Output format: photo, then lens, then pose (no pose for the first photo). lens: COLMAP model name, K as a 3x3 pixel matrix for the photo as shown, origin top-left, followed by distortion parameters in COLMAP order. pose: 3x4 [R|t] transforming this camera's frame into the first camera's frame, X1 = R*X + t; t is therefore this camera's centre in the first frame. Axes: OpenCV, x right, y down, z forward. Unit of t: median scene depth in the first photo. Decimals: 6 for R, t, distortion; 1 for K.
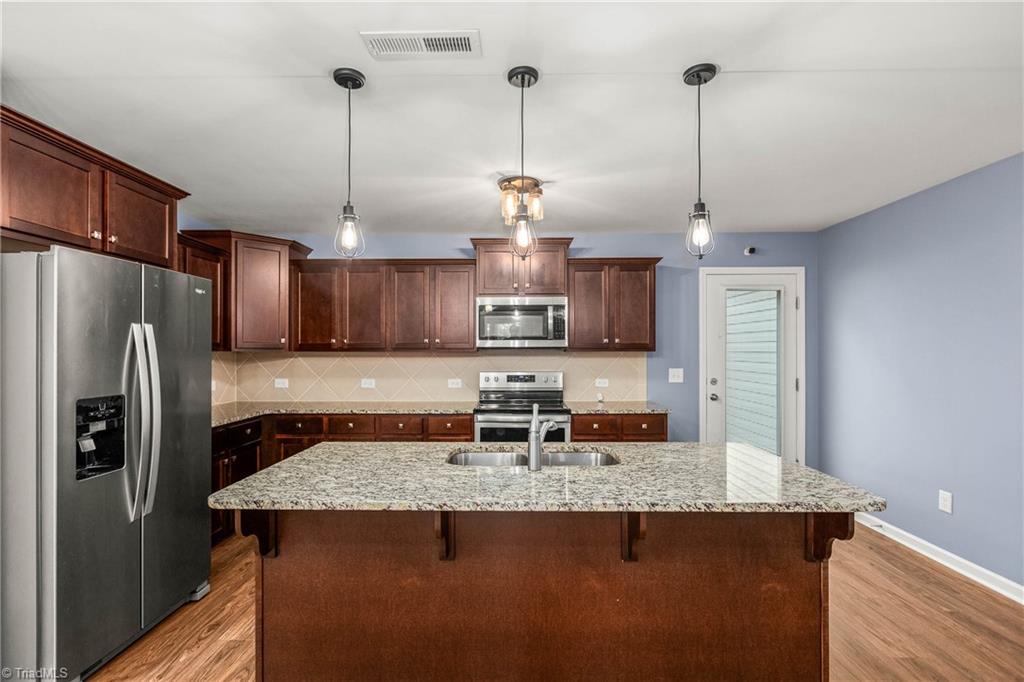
lens RADIAL K [[476.8, 0, 514.0], [0, 476.8, 348.4], [0, 0, 1]] dist [-0.009609, 0.000167]
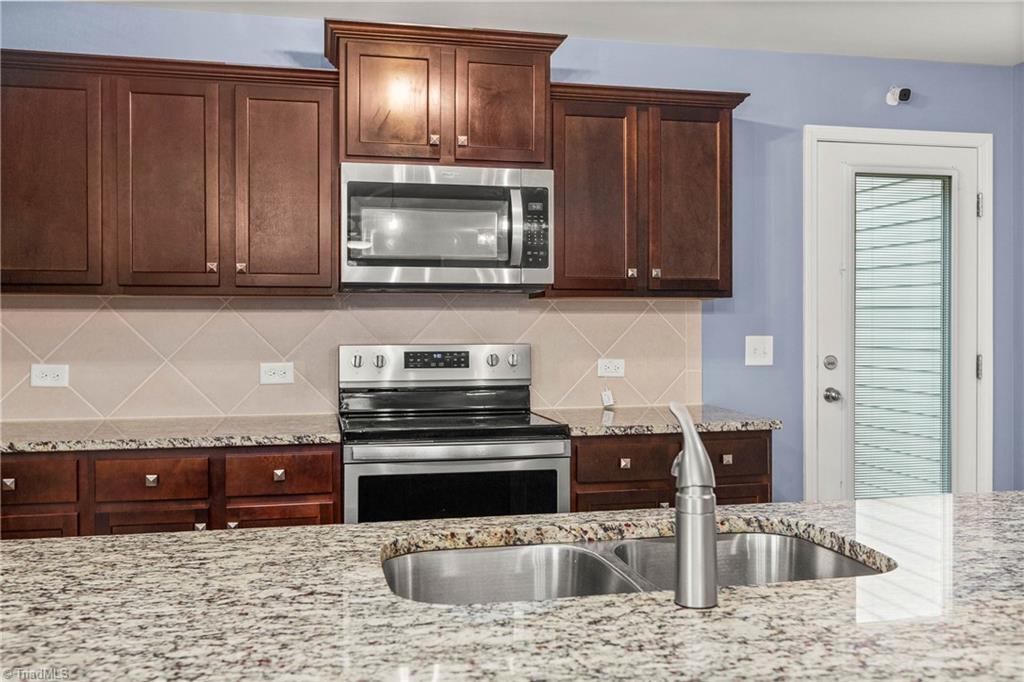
lens RADIAL K [[884.1, 0, 520.4], [0, 884.1, 322.9], [0, 0, 1]] dist [0.005669, -0.009643]
pose [[0.974077, 0.000532, 0.226216, -0.100487], [-0.001195, 0.999995, 0.002793, 0.029989], [-0.226214, -0.002991, 0.974073, 0.214106]]
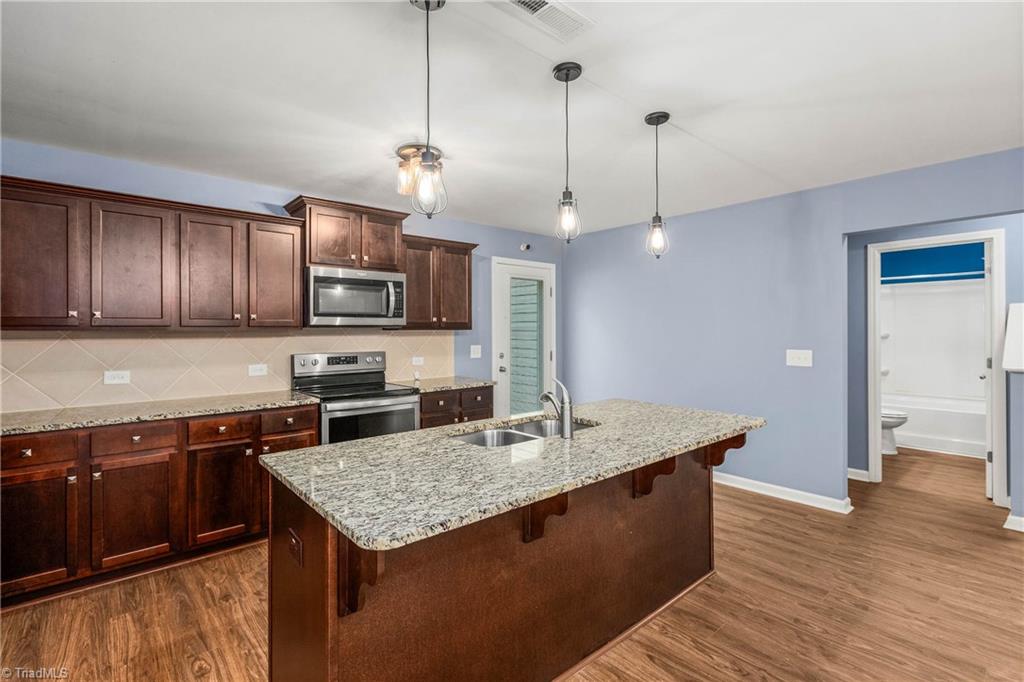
lens RADIAL K [[473.7, 0, 508.1], [0, 473.7, 330.9], [0, 0, 1]] dist [-0.001127, 0.000265]
pose [[0.746022, -0.002019, 0.665918, -0.372585], [-0.001279, 0.999989, 0.004466, 0.004067], [-0.665920, -0.004184, 0.746011, 0.139670]]
